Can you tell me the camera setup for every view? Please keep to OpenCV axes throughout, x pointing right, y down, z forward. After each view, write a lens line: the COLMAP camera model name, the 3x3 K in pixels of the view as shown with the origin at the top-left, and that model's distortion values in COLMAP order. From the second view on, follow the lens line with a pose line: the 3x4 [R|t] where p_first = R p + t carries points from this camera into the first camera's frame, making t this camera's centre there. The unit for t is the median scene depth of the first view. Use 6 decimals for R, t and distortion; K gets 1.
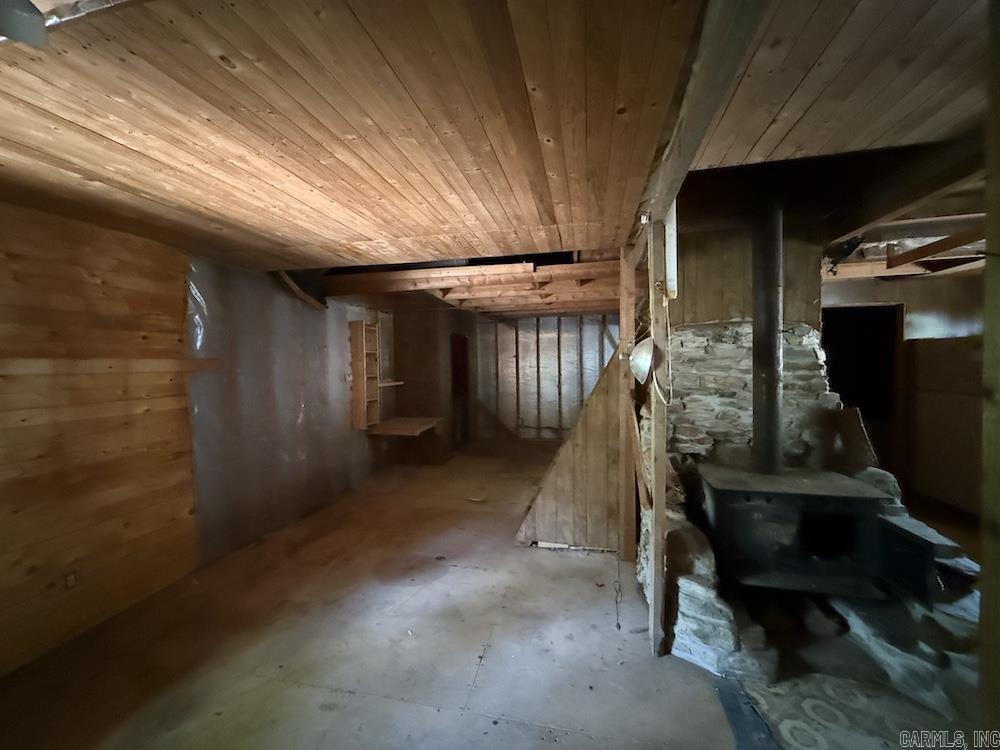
lens RADIAL K [[402.0, 0, 497.7], [0, 402.0, 375.2], [0, 0, 1]] dist [0.000027, 0.000003]
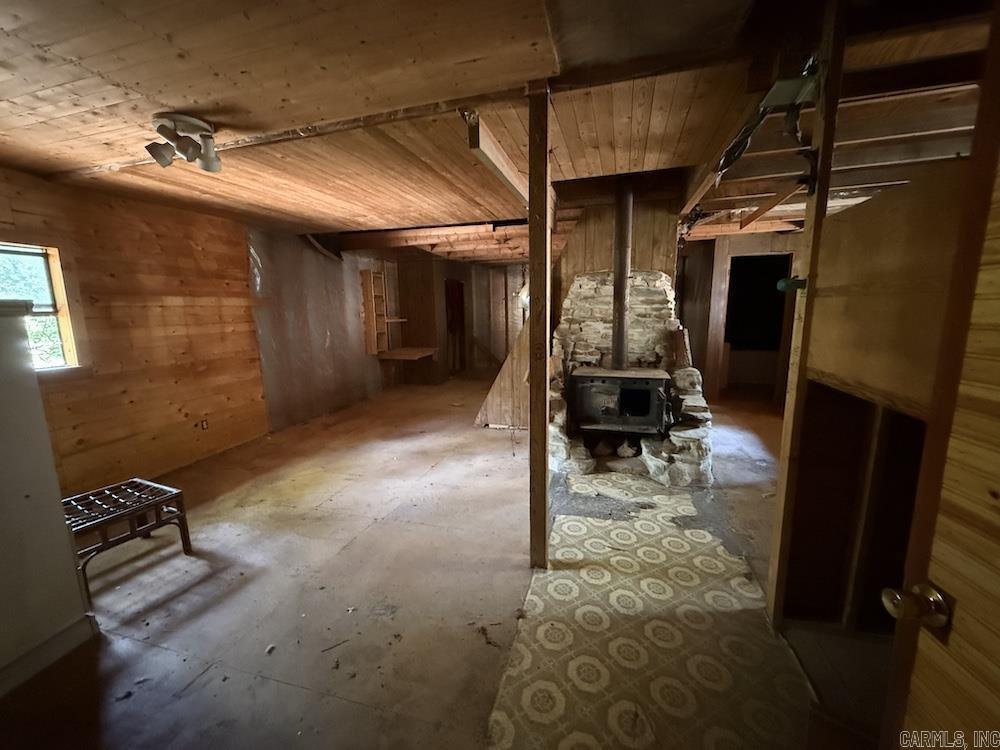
lens RADIAL K [[402.0, 0, 497.7], [0, 402.0, 375.2], [0, 0, 1]] dist [0.000027, 0.000003]
pose [[0.998267, 0.008101, -0.058290, 0.264139], [-0.000279, 0.991121, 0.132959, 0.049781], [0.058849, -0.132712, 0.989406, -0.524758]]
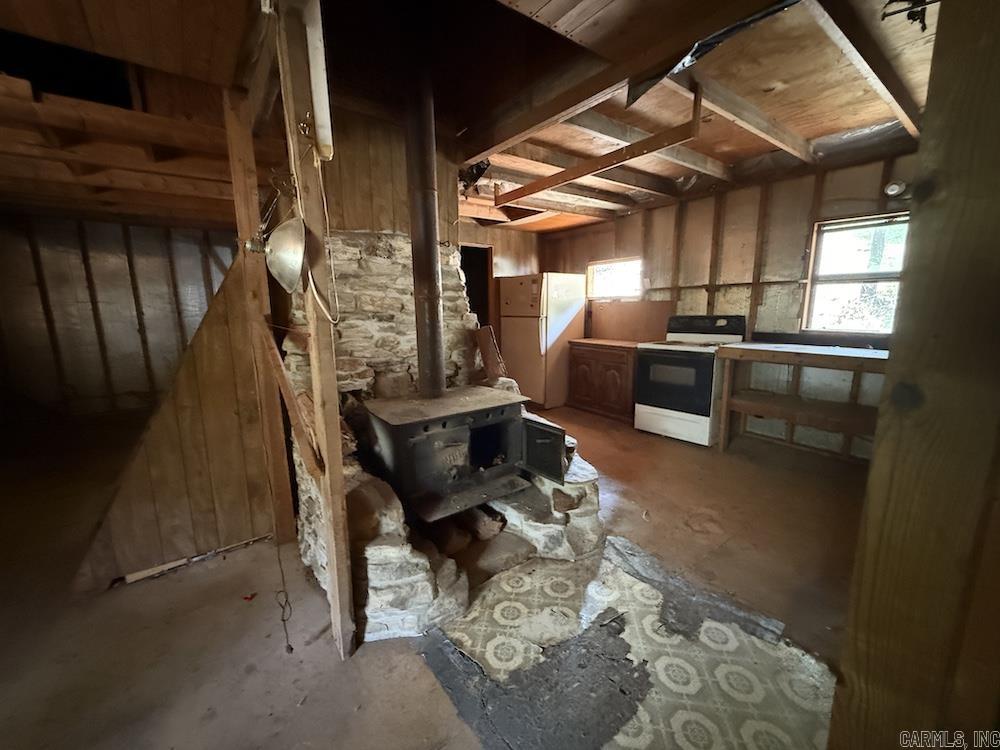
lens RADIAL K [[402.0, 0, 497.7], [0, 402.0, 375.2], [0, 0, 1]] dist [0.000027, 0.000003]
pose [[0.646168, -0.127670, 0.752441, 0.056429], [0.026806, 0.989097, 0.144805, 0.052720], [-0.762724, -0.073399, 0.642545, 0.251595]]
